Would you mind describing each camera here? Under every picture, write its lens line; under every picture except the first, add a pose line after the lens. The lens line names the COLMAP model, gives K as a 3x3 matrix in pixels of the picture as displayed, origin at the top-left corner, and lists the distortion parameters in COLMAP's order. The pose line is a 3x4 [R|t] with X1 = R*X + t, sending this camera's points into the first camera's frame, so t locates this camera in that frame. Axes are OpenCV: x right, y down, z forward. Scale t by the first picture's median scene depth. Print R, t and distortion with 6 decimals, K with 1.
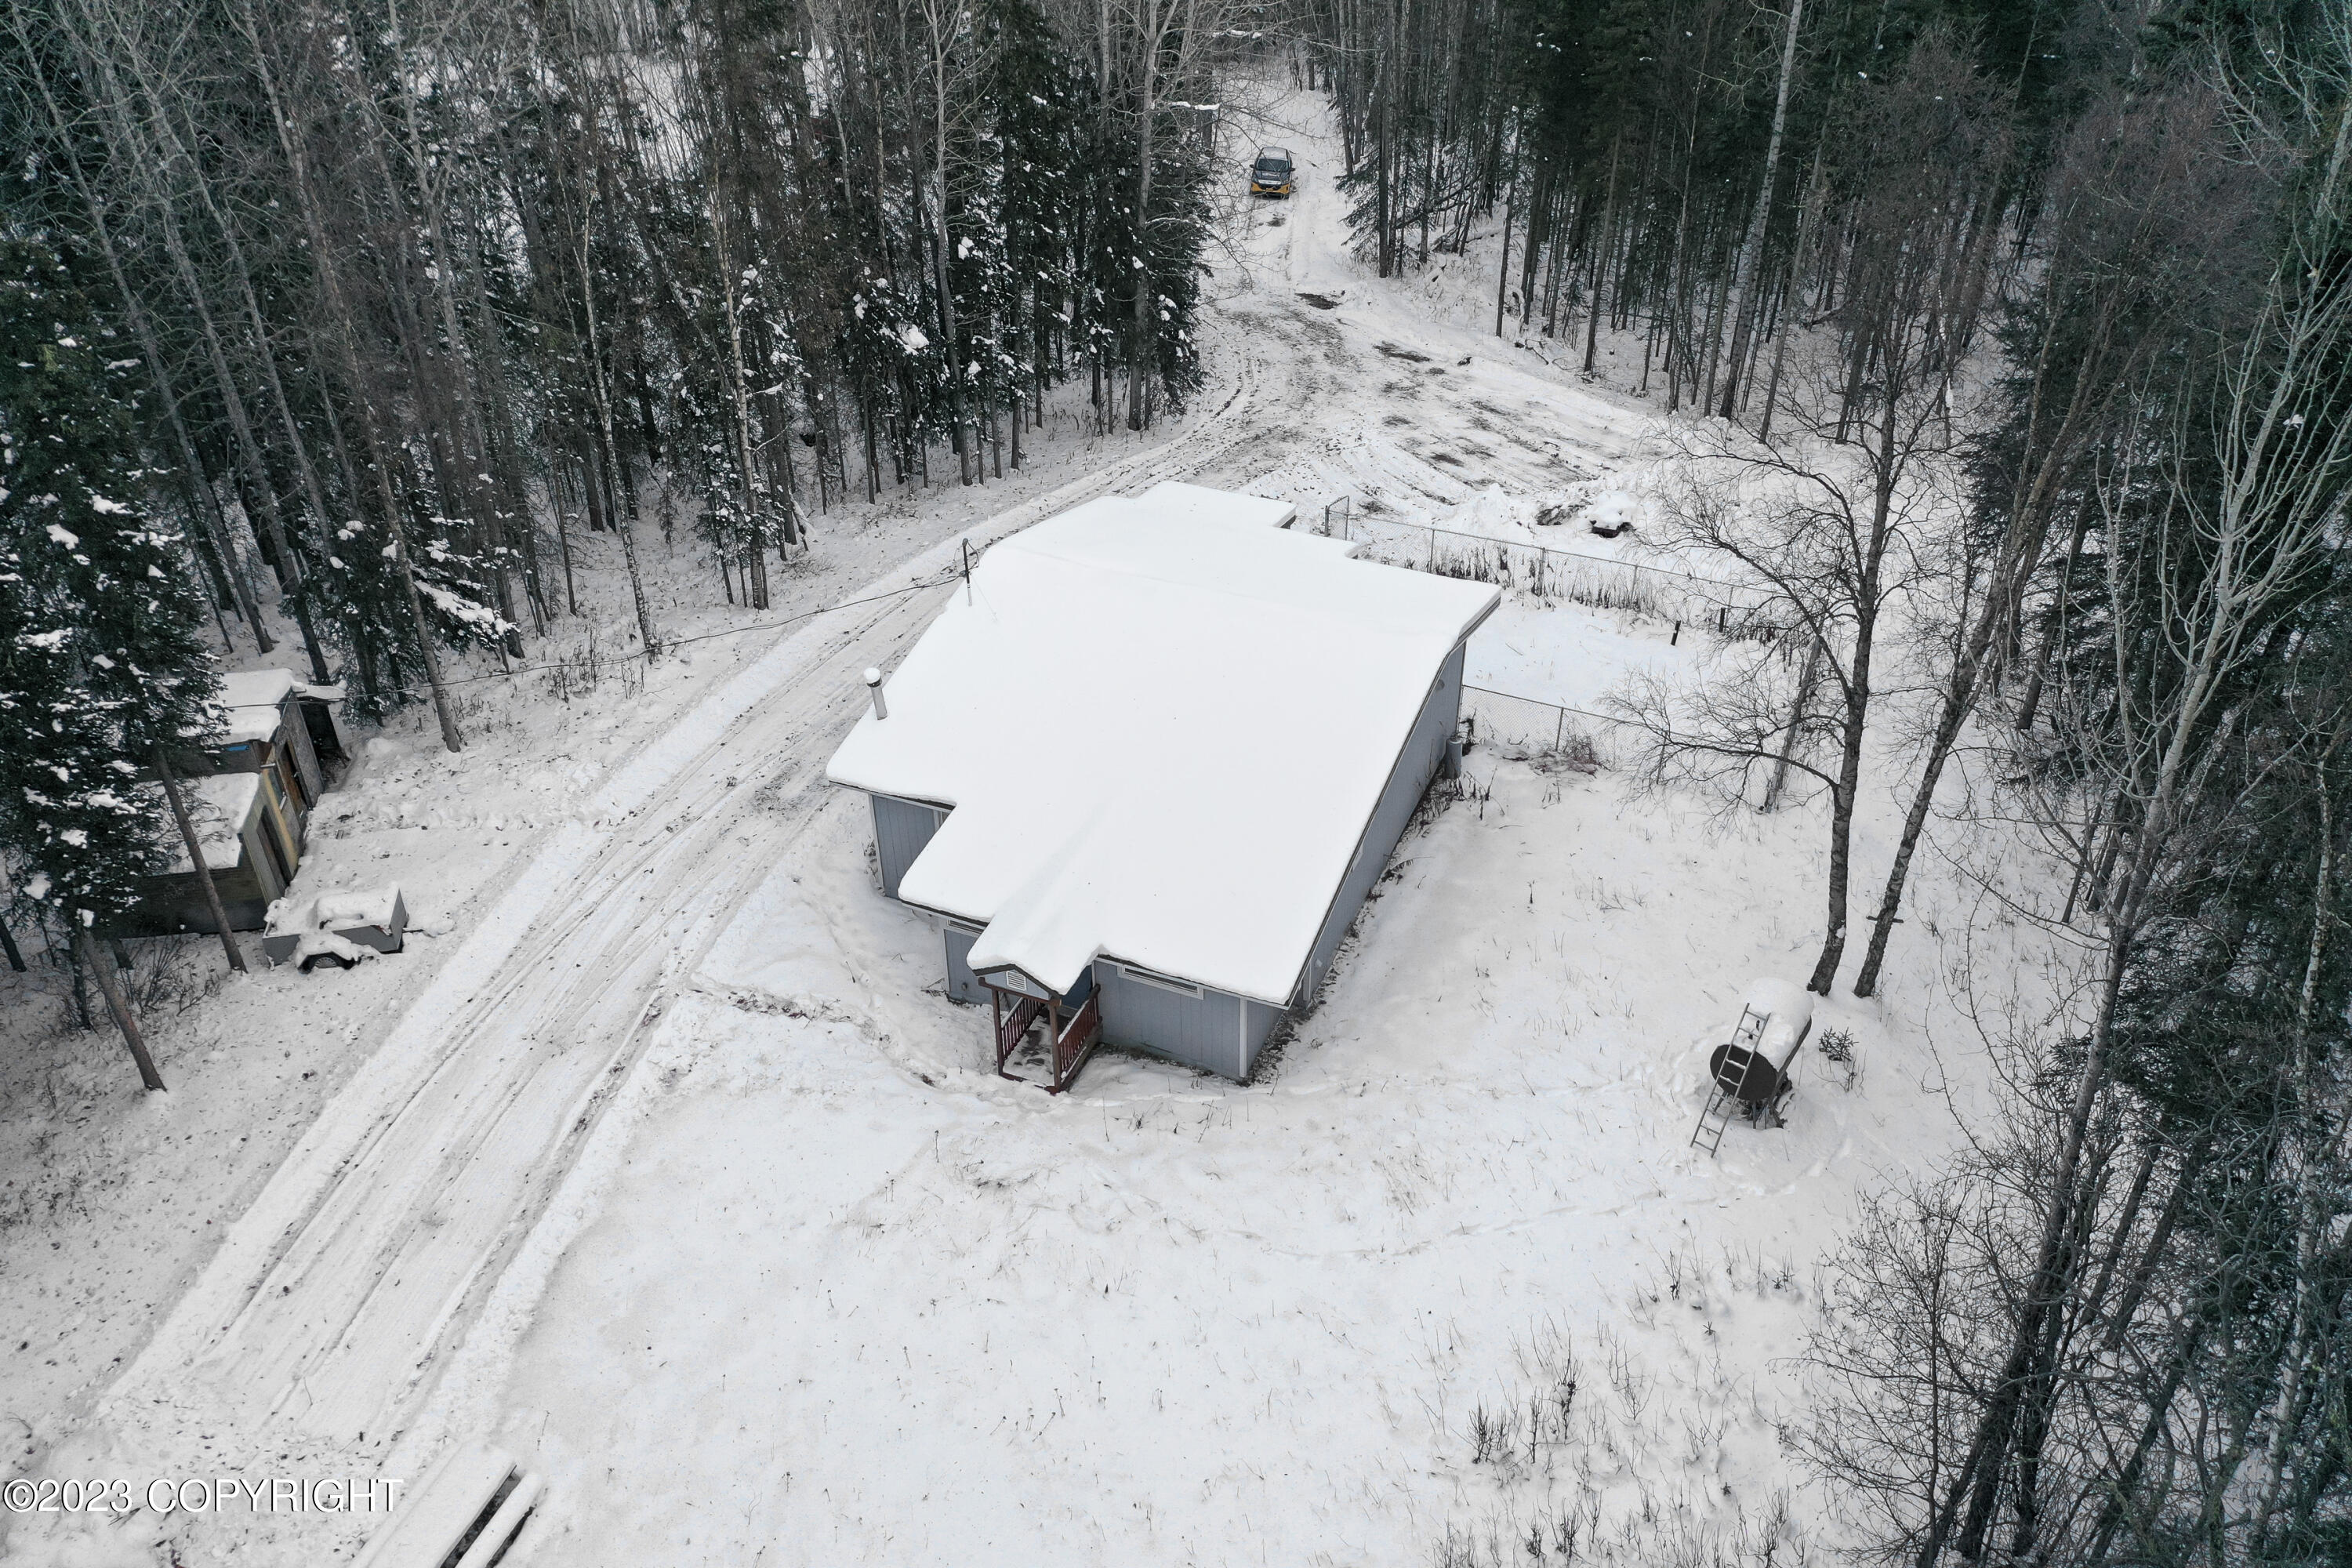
lens RADIAL K [[1864.3, 0, 1171.4], [0, 1864.3, 788.9], [0, 0, 1]] dist [-0.000816, -0.001881]
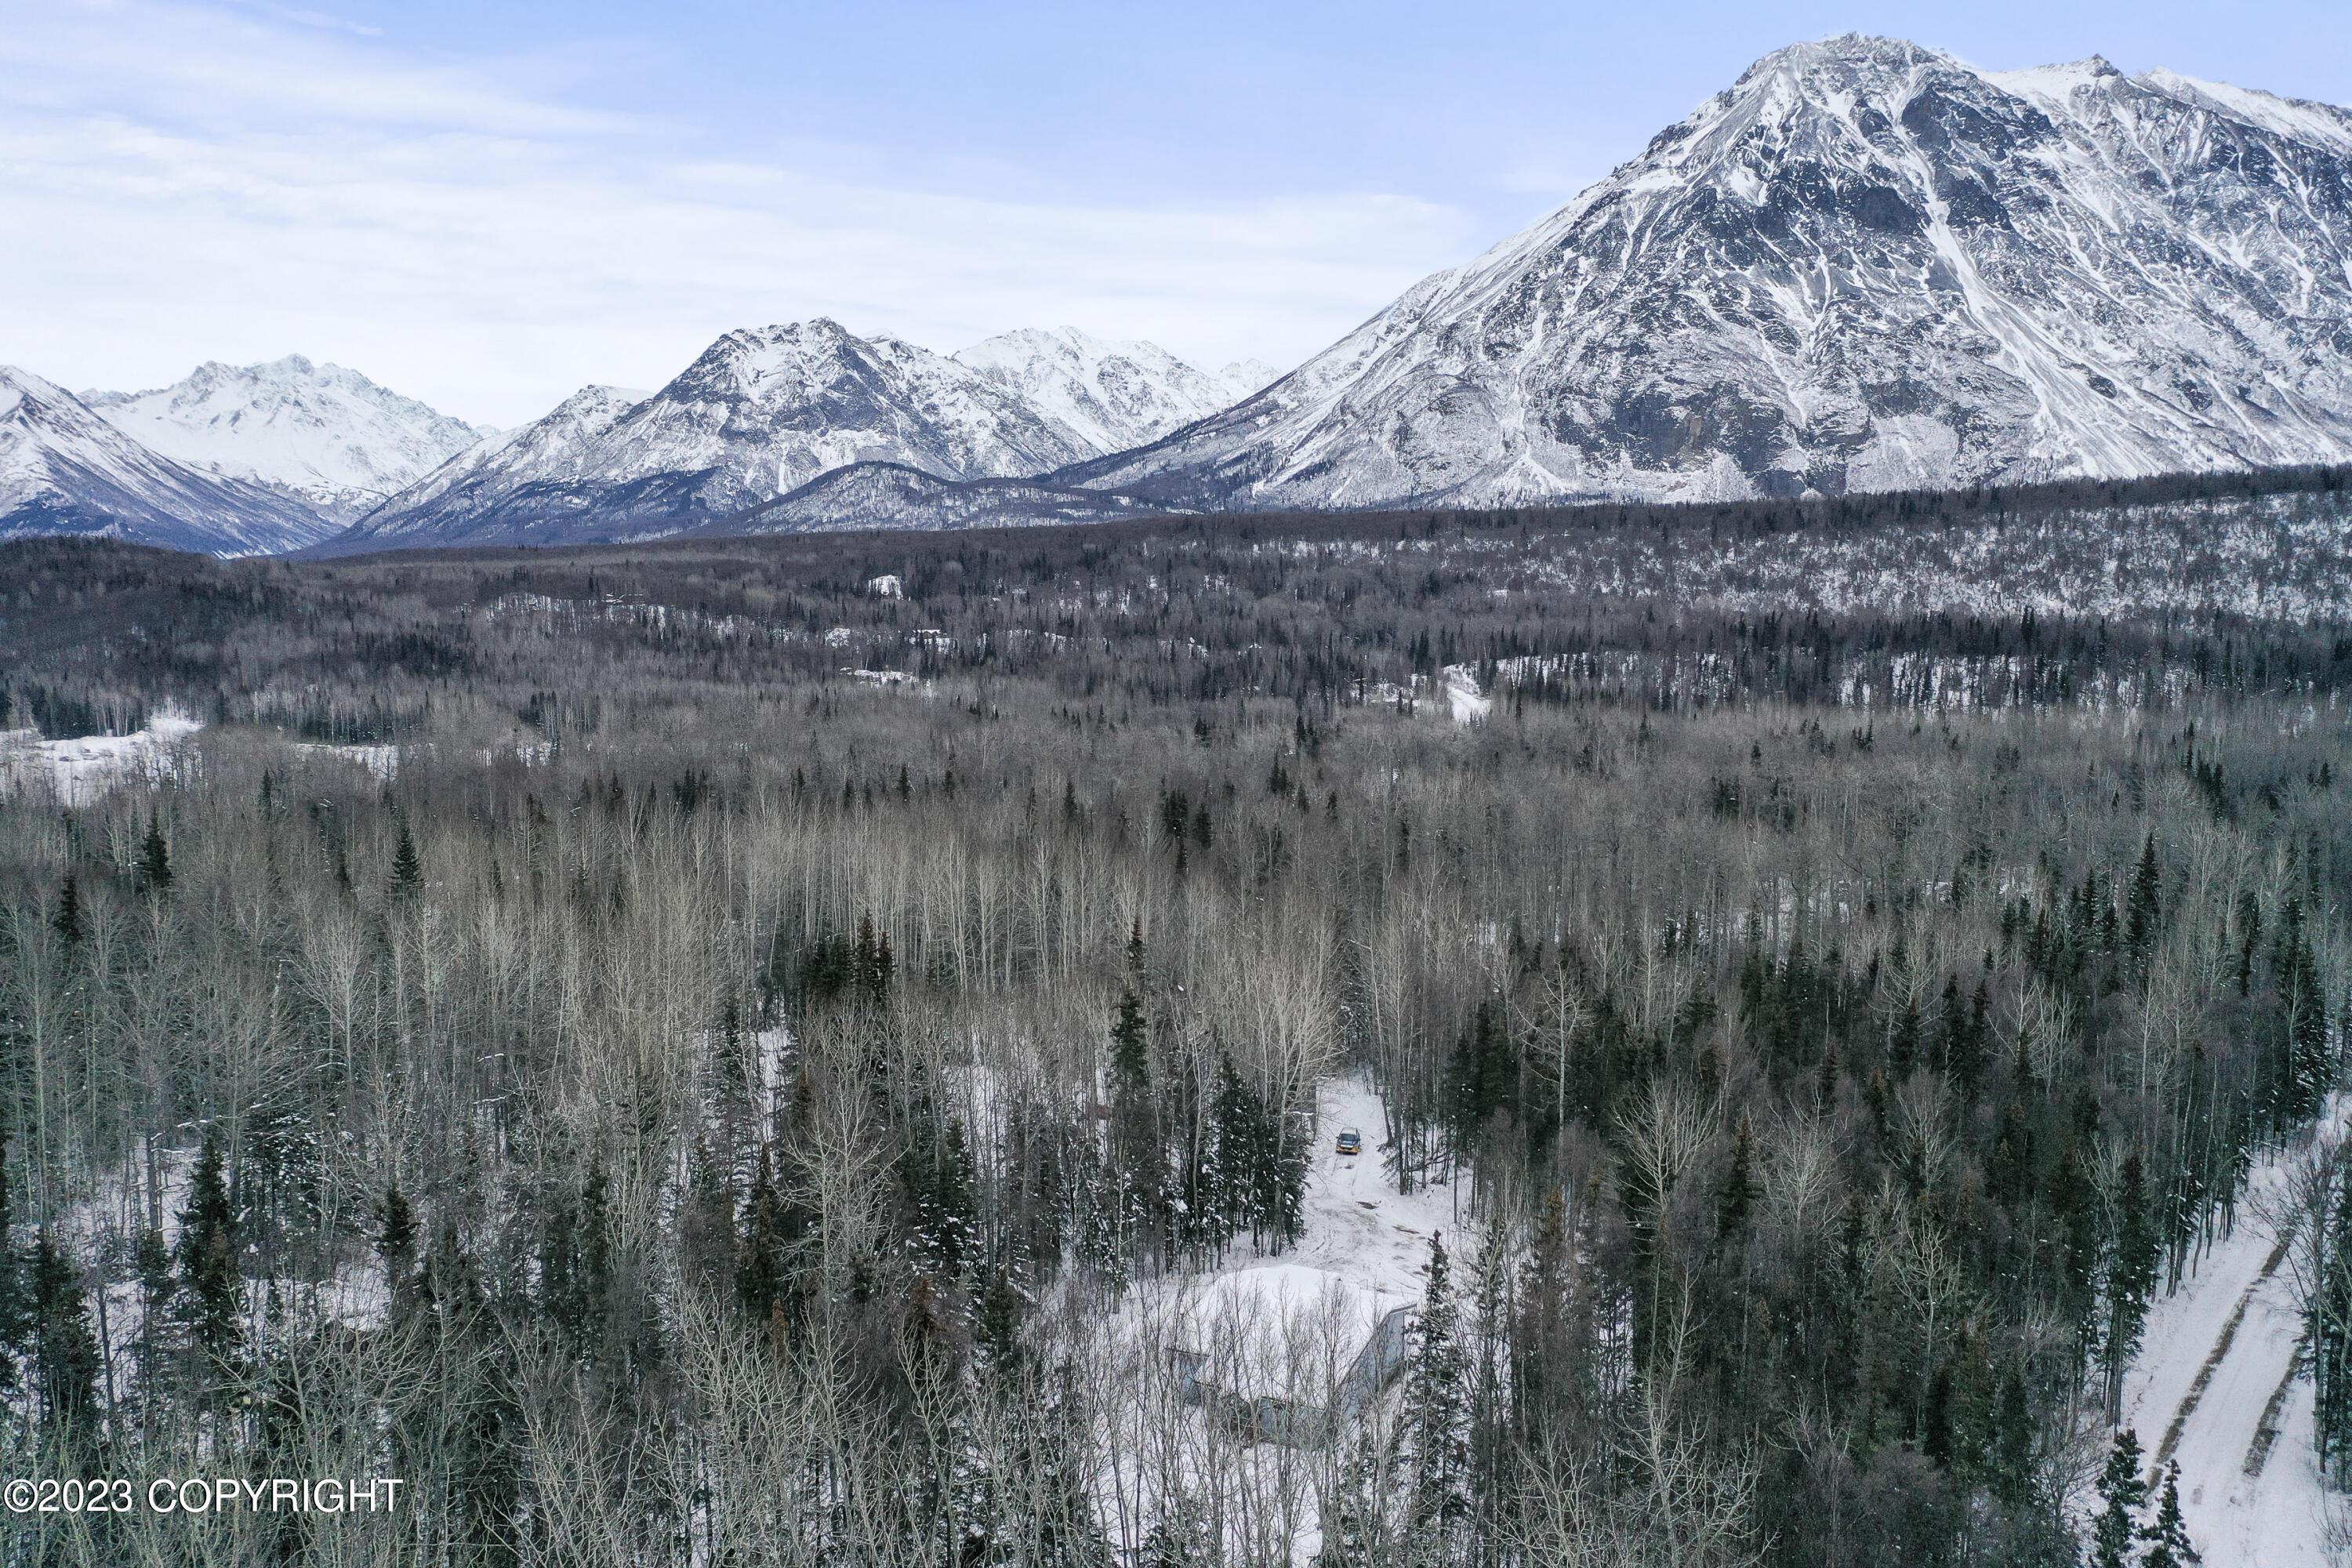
lens RADIAL K [[1864.3, 0, 1175.7], [0, 1864.3, 786.0], [0, 0, 1]] dist [-0.000816, -0.001881]
pose [[0.997471, 0.014762, -0.069526, 0.010994], [-0.046513, 0.875222, -0.481481, 0.426343], [0.053743, 0.483497, 0.873695, -1.306881]]
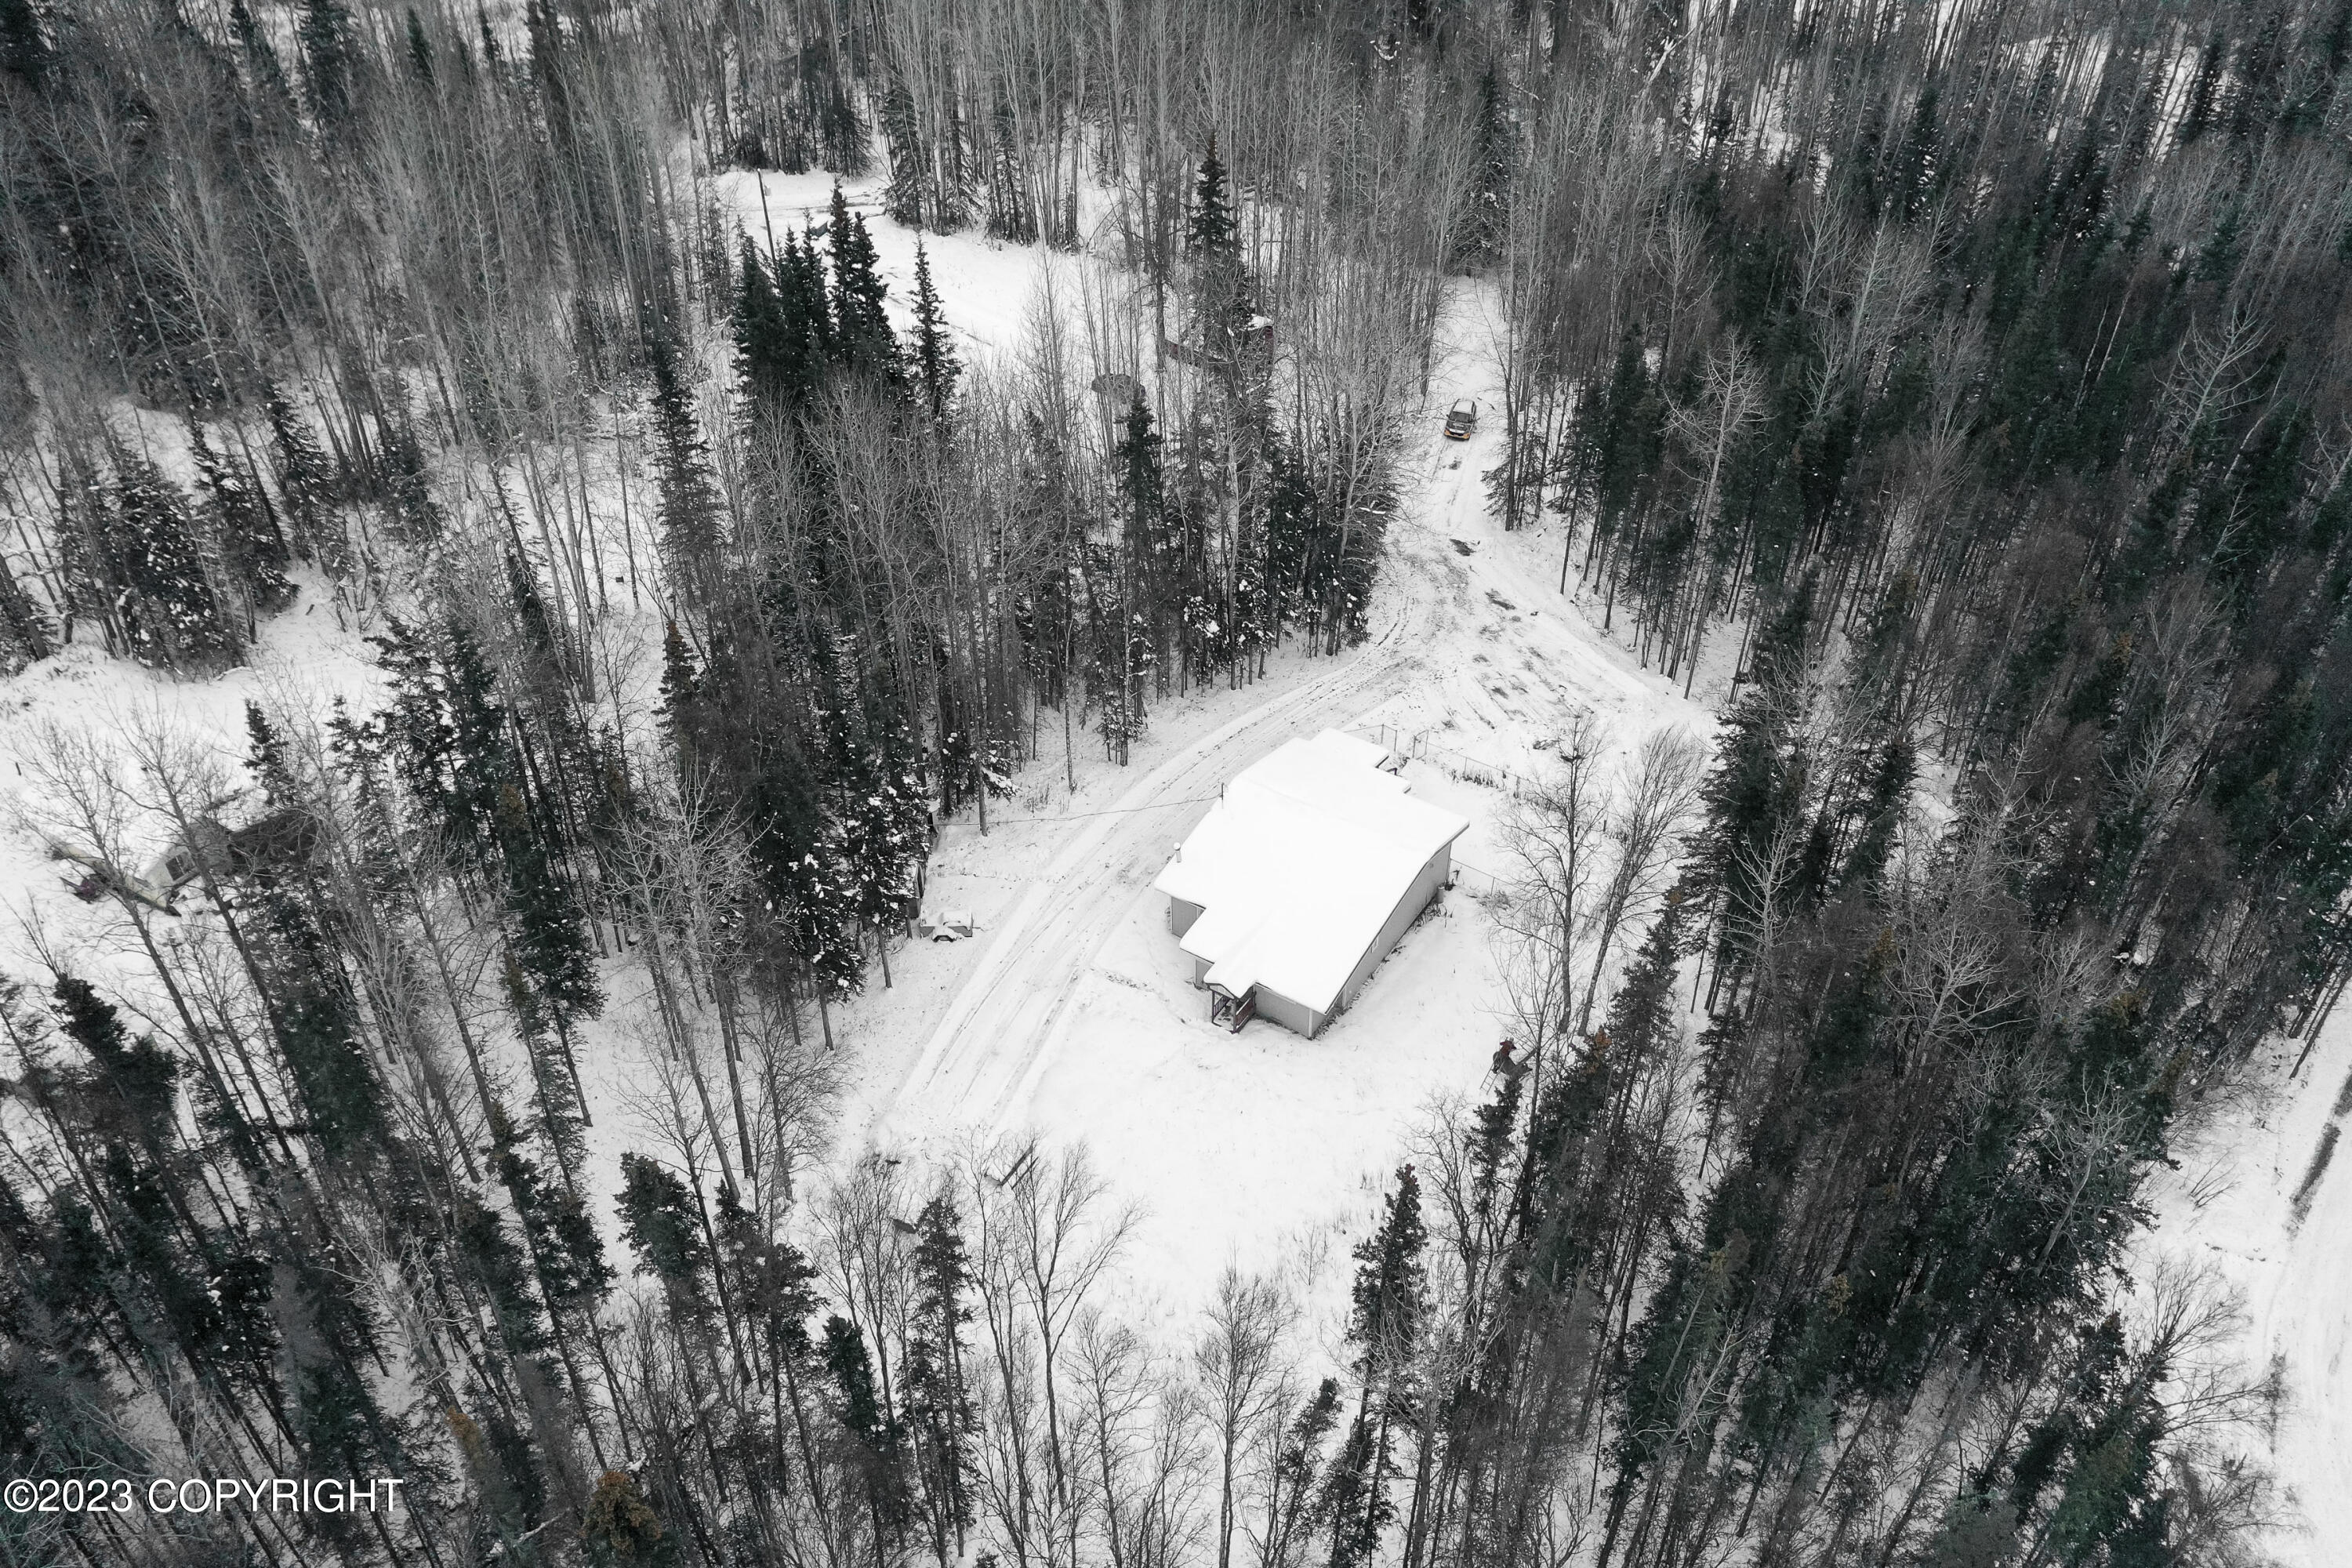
lens RADIAL K [[1864.3, 0, 1167.1], [0, 1864.3, 780.1], [0, 0, 1]] dist [-0.000816, -0.001881]
pose [[0.984202, 0.112139, -0.137006, 0.099421], [-0.101041, 0.991206, 0.085453, -0.242783], [0.145383, -0.070260, 0.986878, -0.934031]]
